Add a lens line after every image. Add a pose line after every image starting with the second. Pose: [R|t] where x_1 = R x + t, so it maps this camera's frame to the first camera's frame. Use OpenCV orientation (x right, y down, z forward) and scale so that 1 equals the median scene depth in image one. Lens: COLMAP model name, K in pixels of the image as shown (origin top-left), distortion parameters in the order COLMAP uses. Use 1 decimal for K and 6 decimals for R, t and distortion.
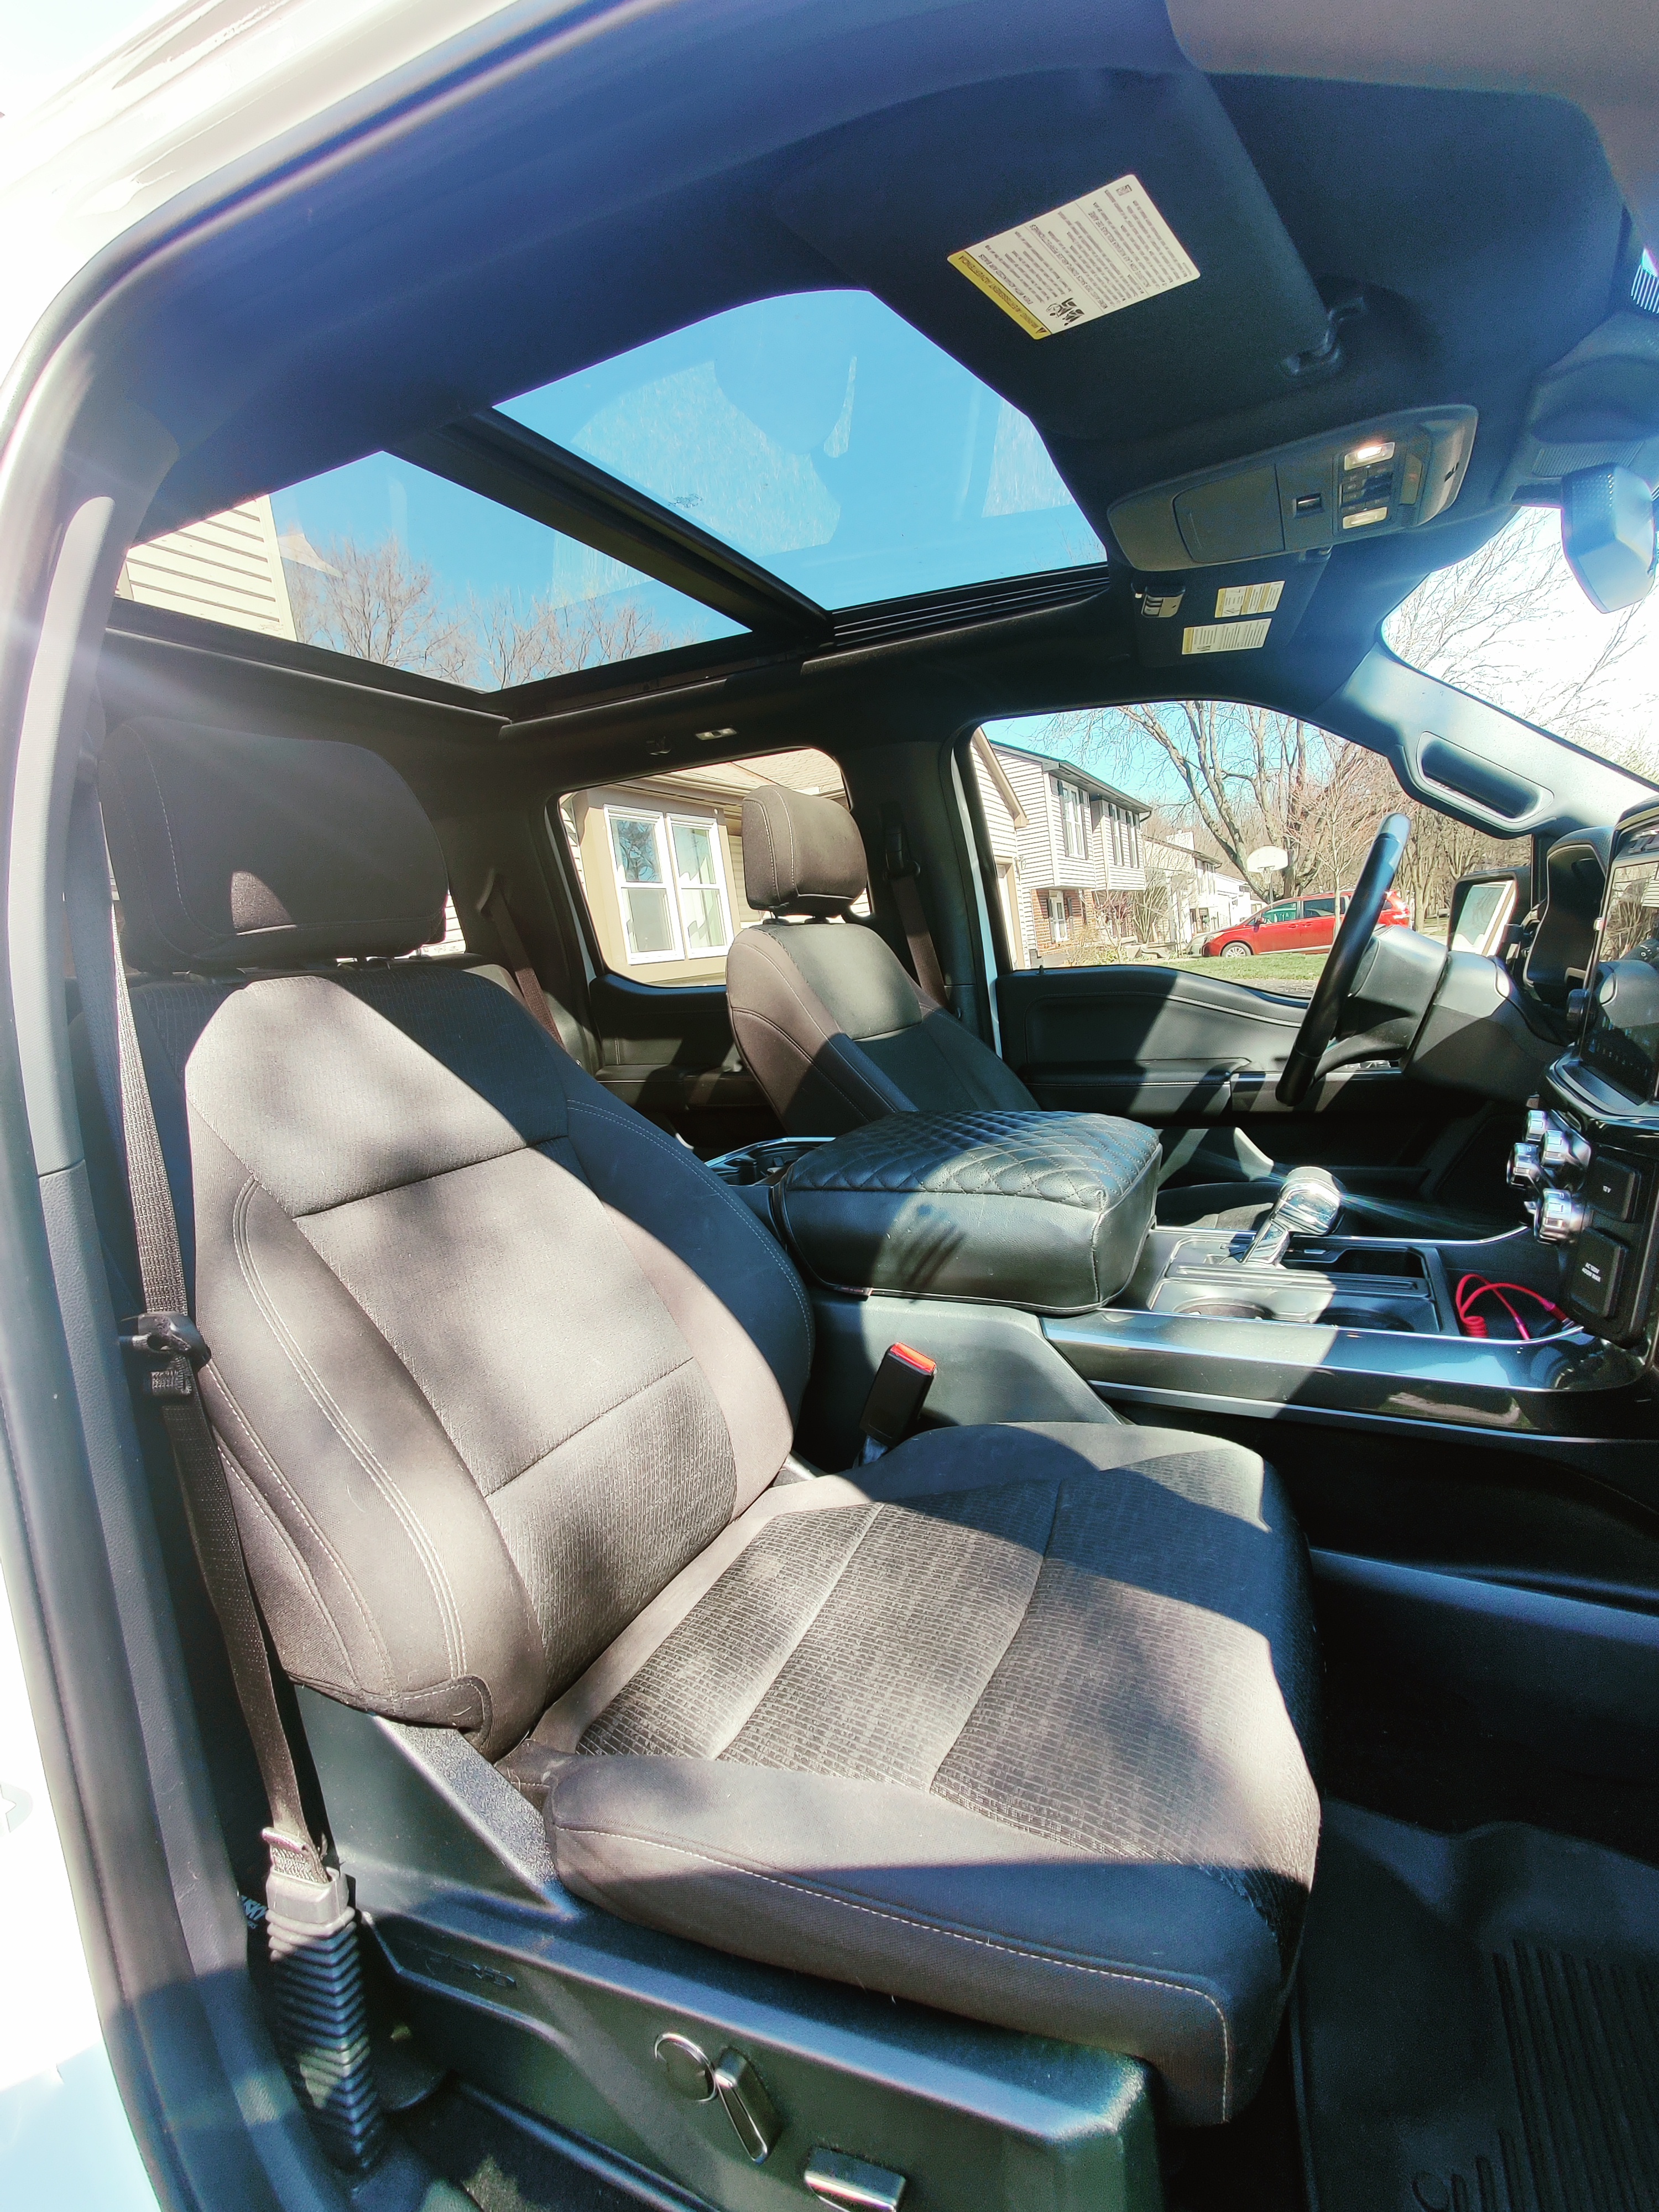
lens RADIAL K [[1048.0, 0, 802.6], [0, 1048.0, 1101.8], [0, 0, 1]] dist [-0.003606, 0.008191]
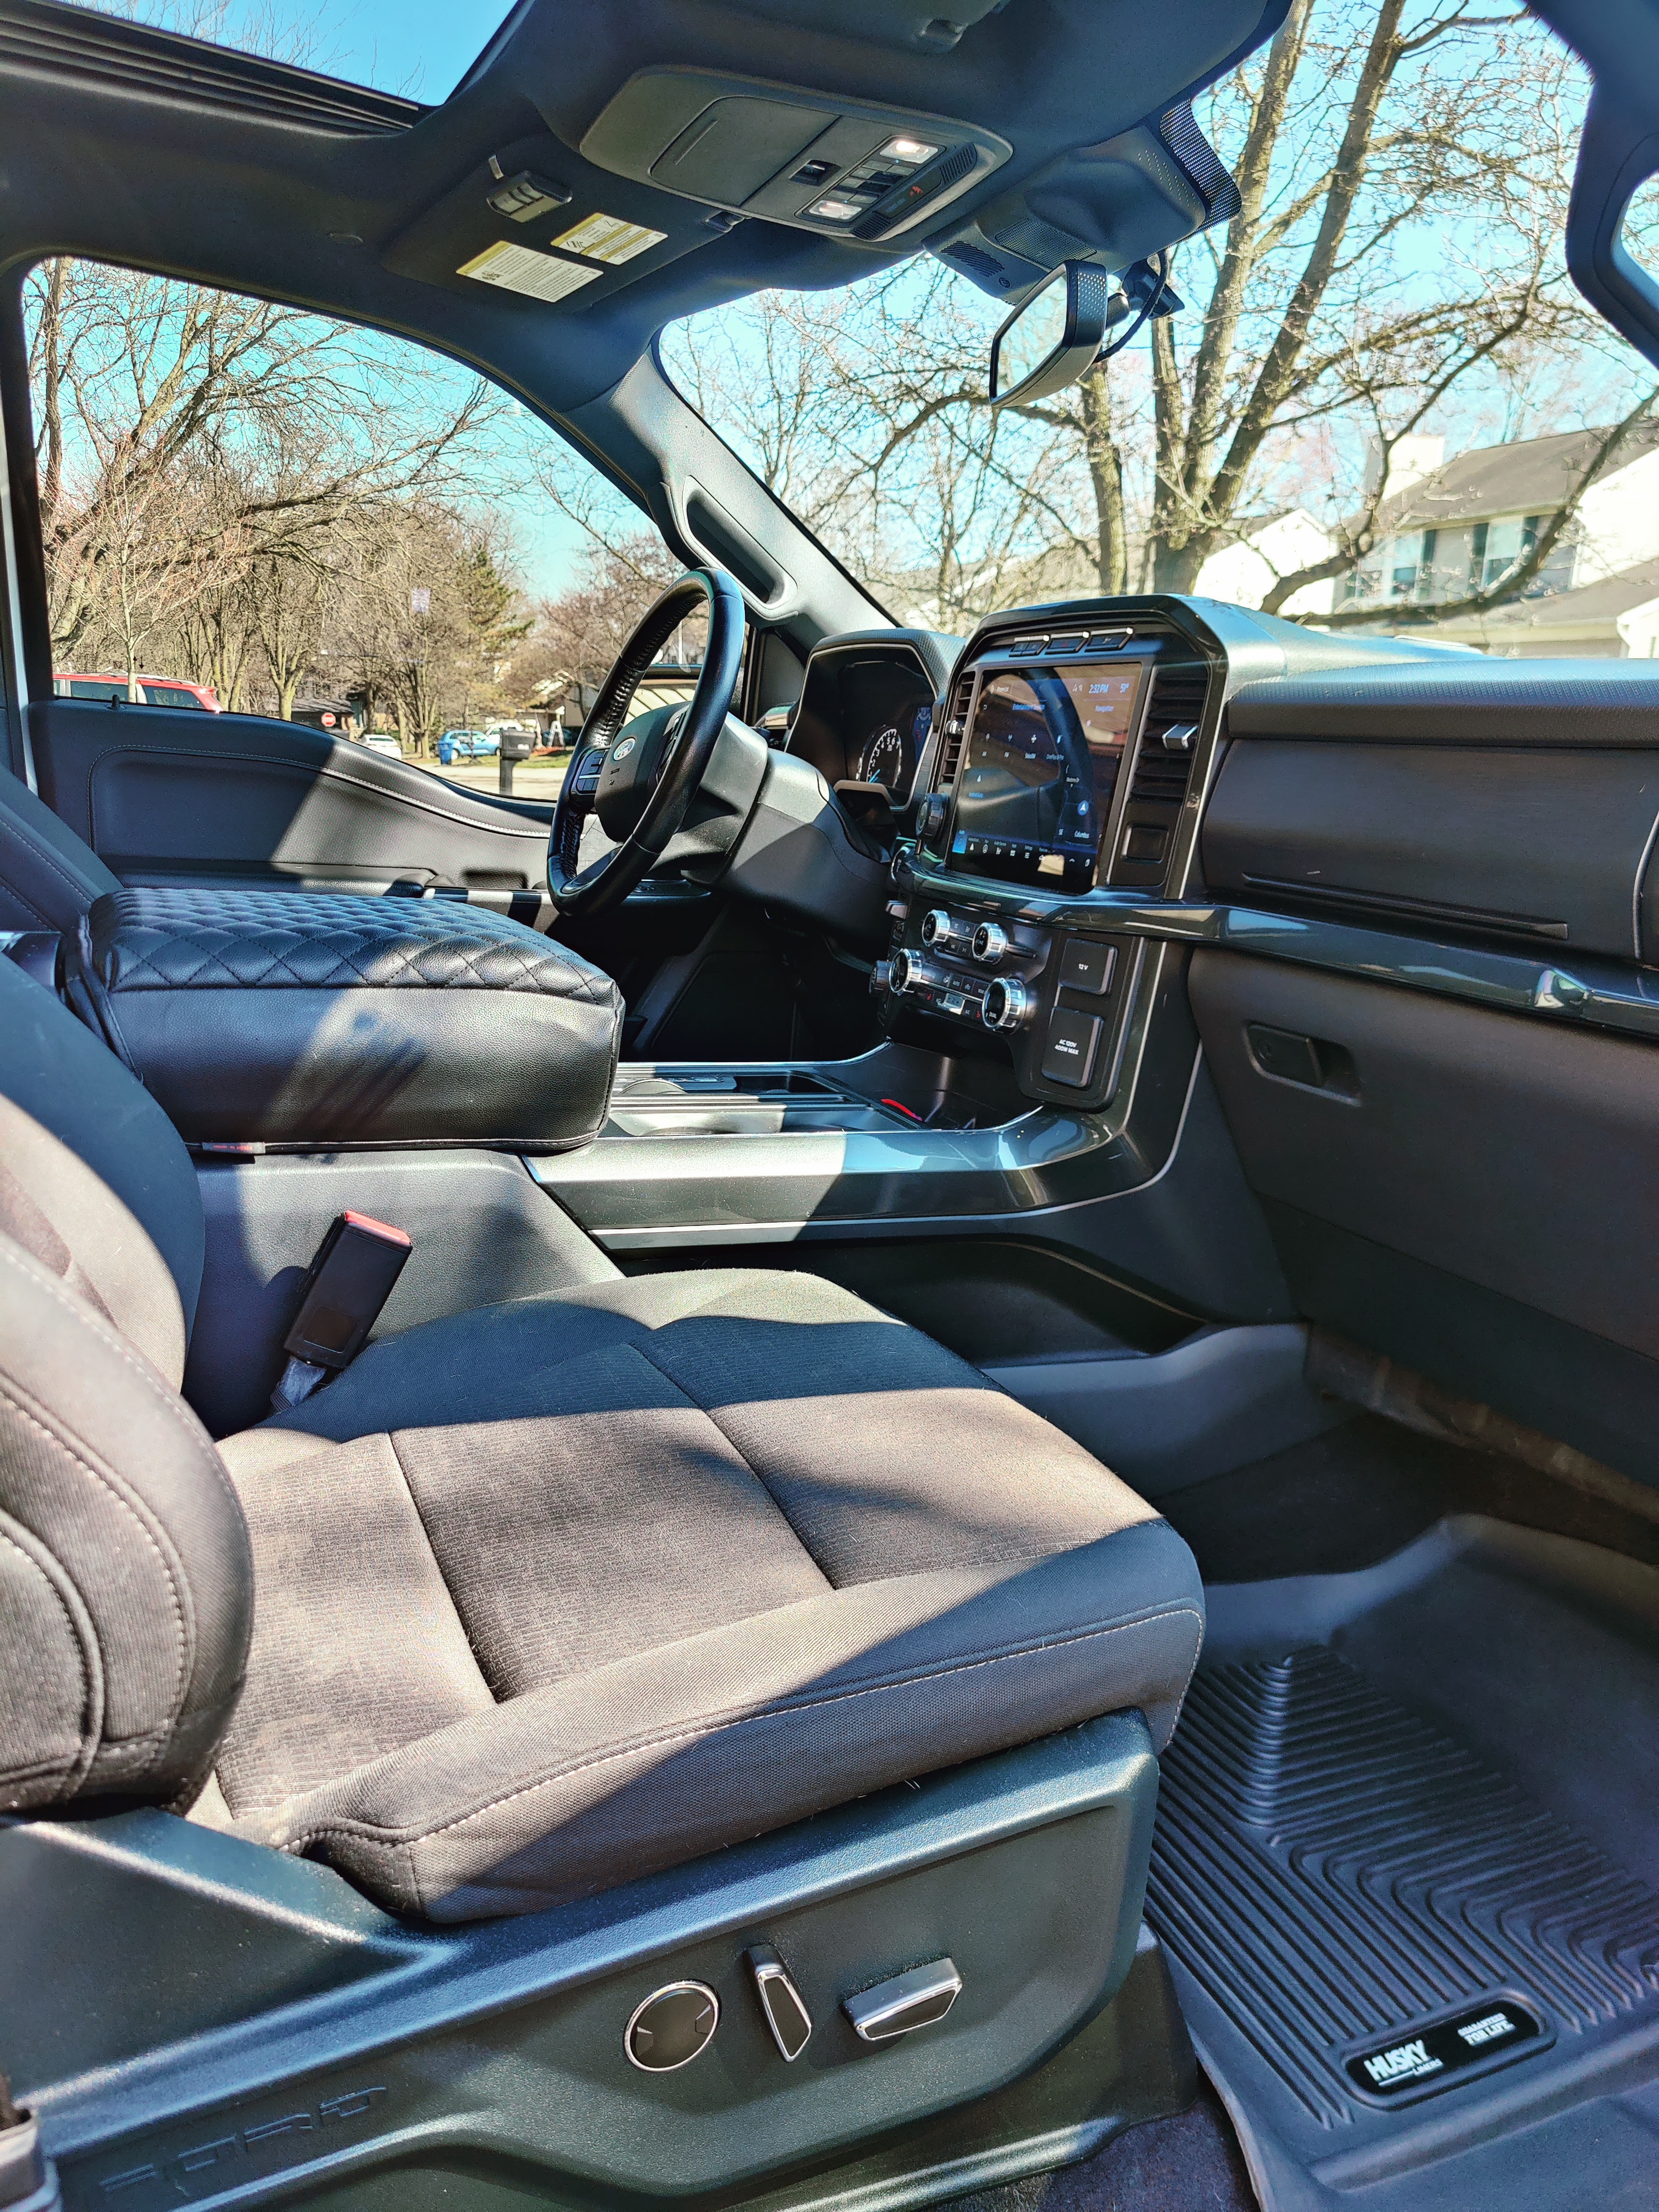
lens RADIAL K [[1702.5, 0, 836.4], [0, 1702.5, 1104.3], [0, 0, 1]] dist [0.023732, 0.006314]
pose [[0.626732, -0.028981, 0.778696, -0.543728], [-0.010642, 0.998897, 0.045742, 0.107145], [-0.779162, -0.036955, 0.625732, 0.079174]]
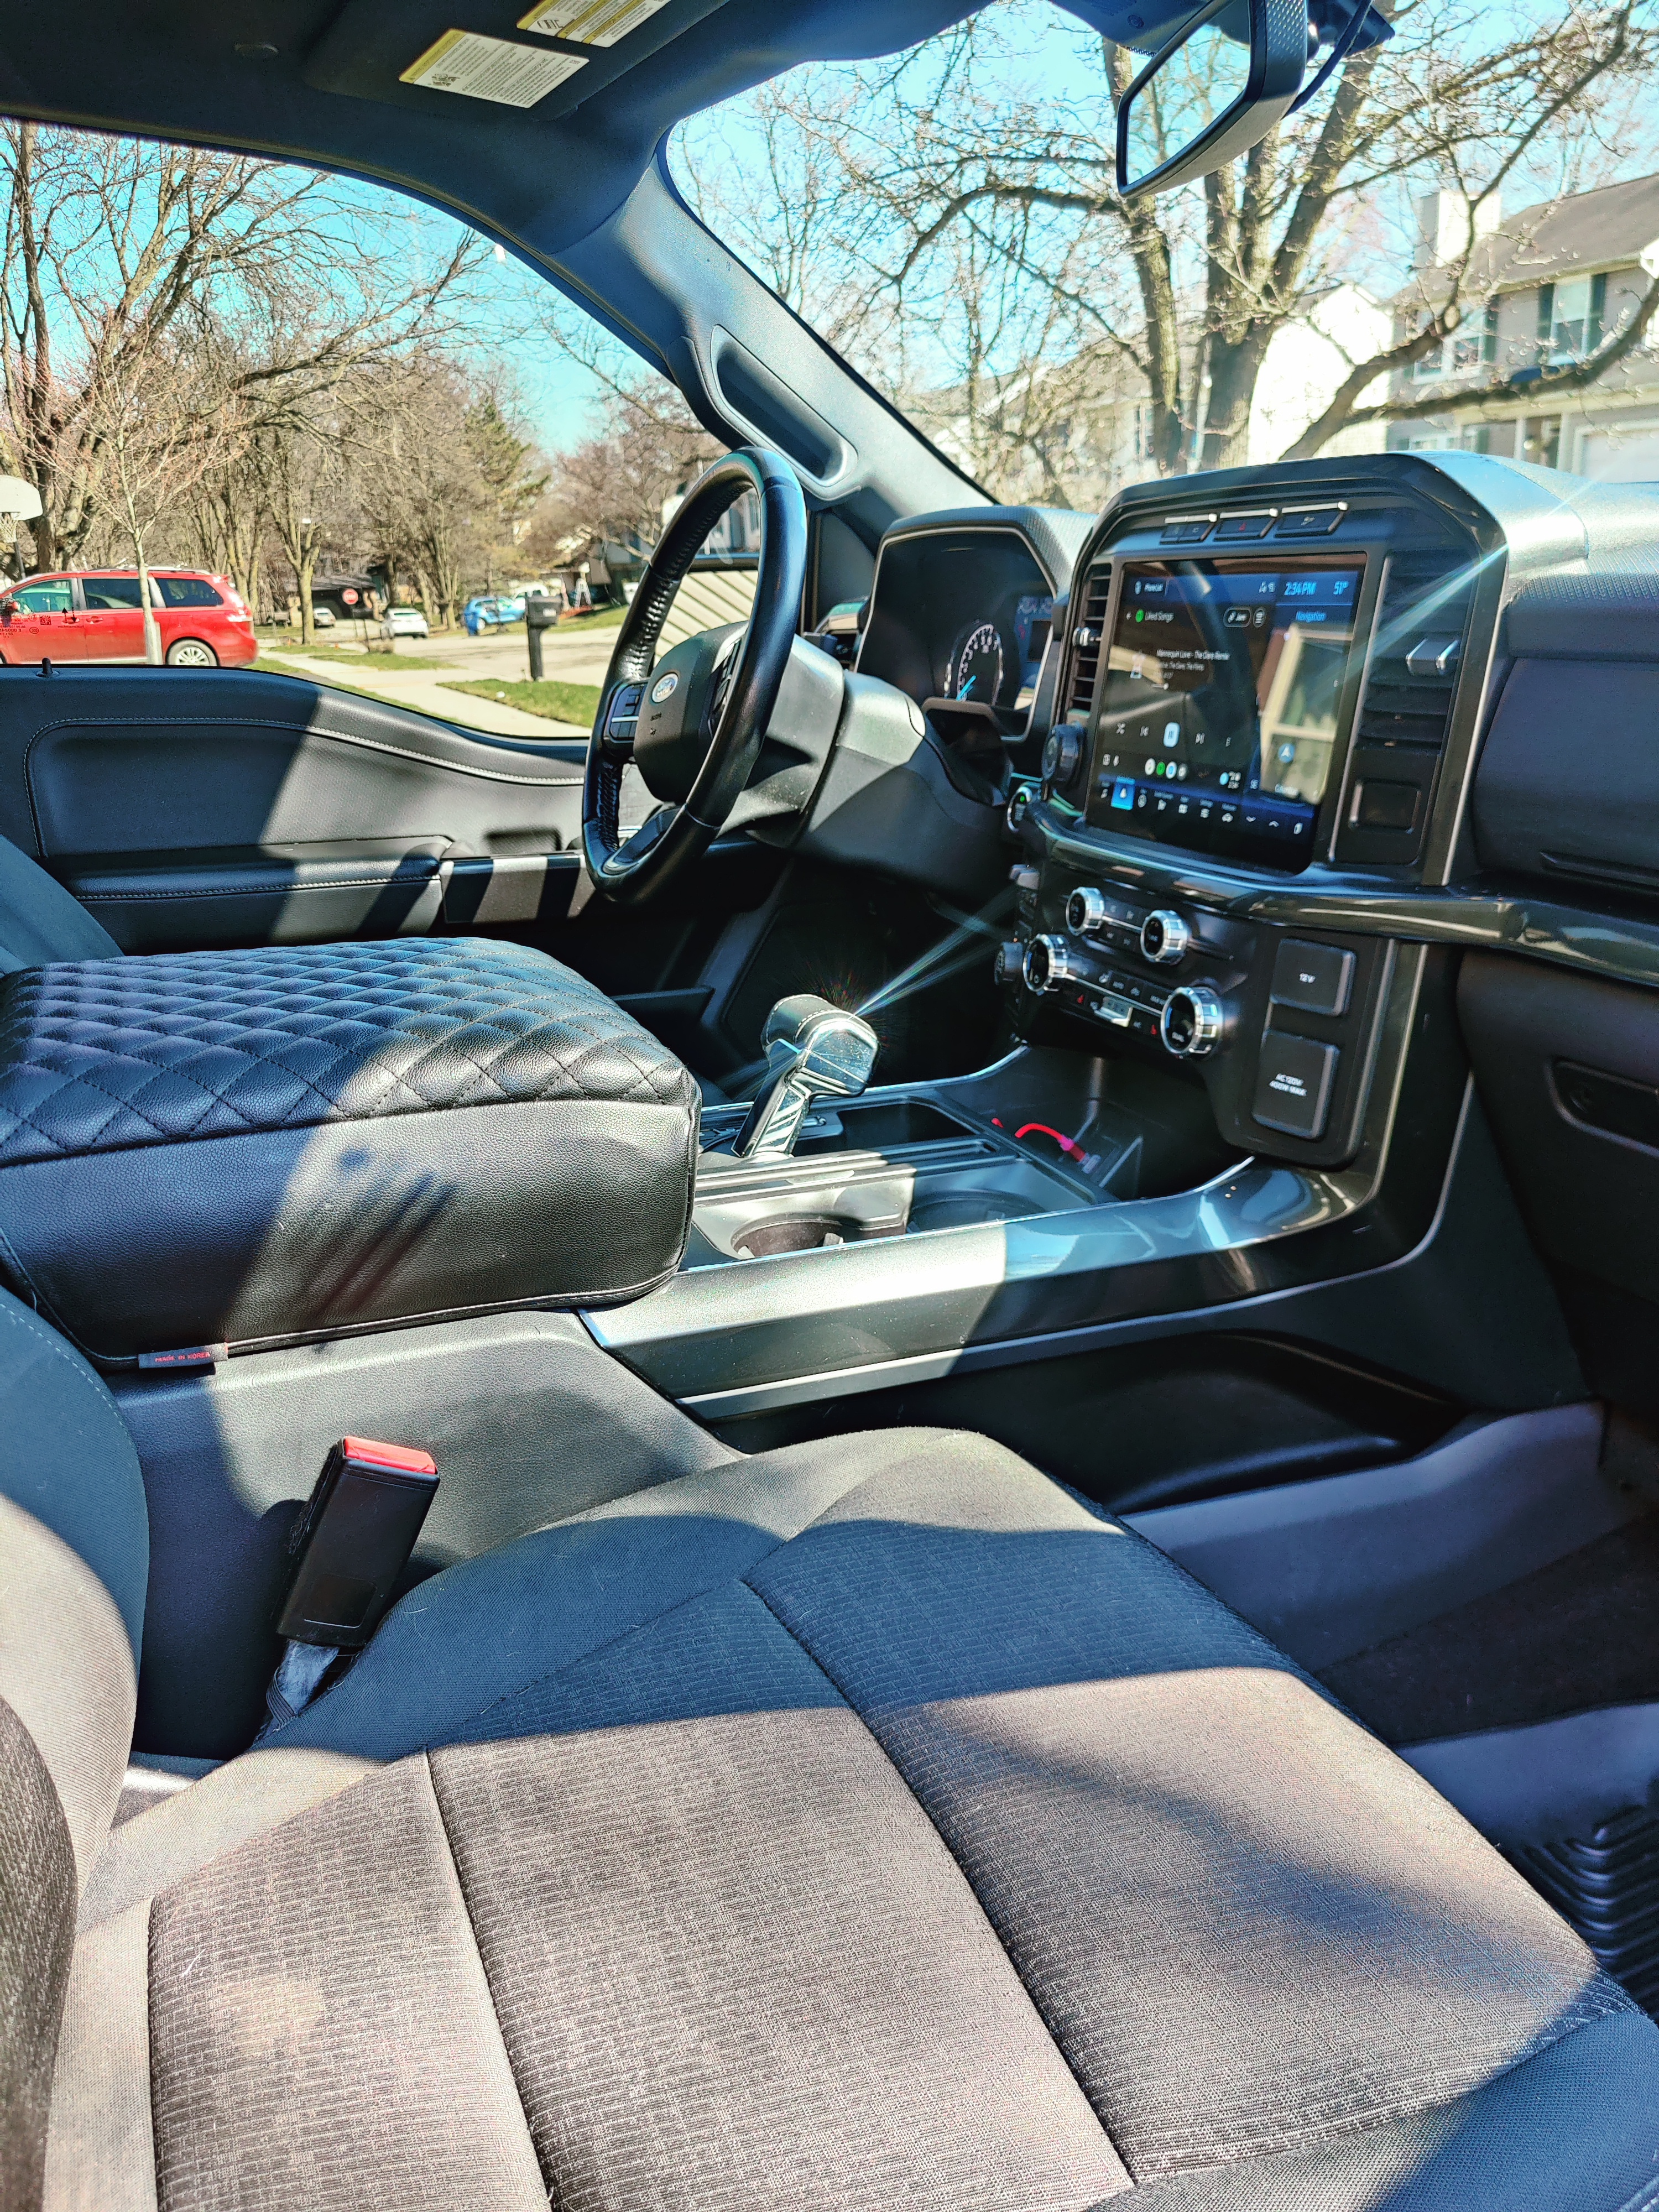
lens RADIAL K [[1702.5, 0, 836.4], [0, 1702.5, 1104.3], [0, 0, 1]] dist [0.023732, 0.006314]
pose [[0.648853, -0.143820, 0.747199, -0.321030], [0.062201, 0.988714, 0.136292, -0.014568], [-0.758367, -0.041957, 0.650475, 0.314377]]
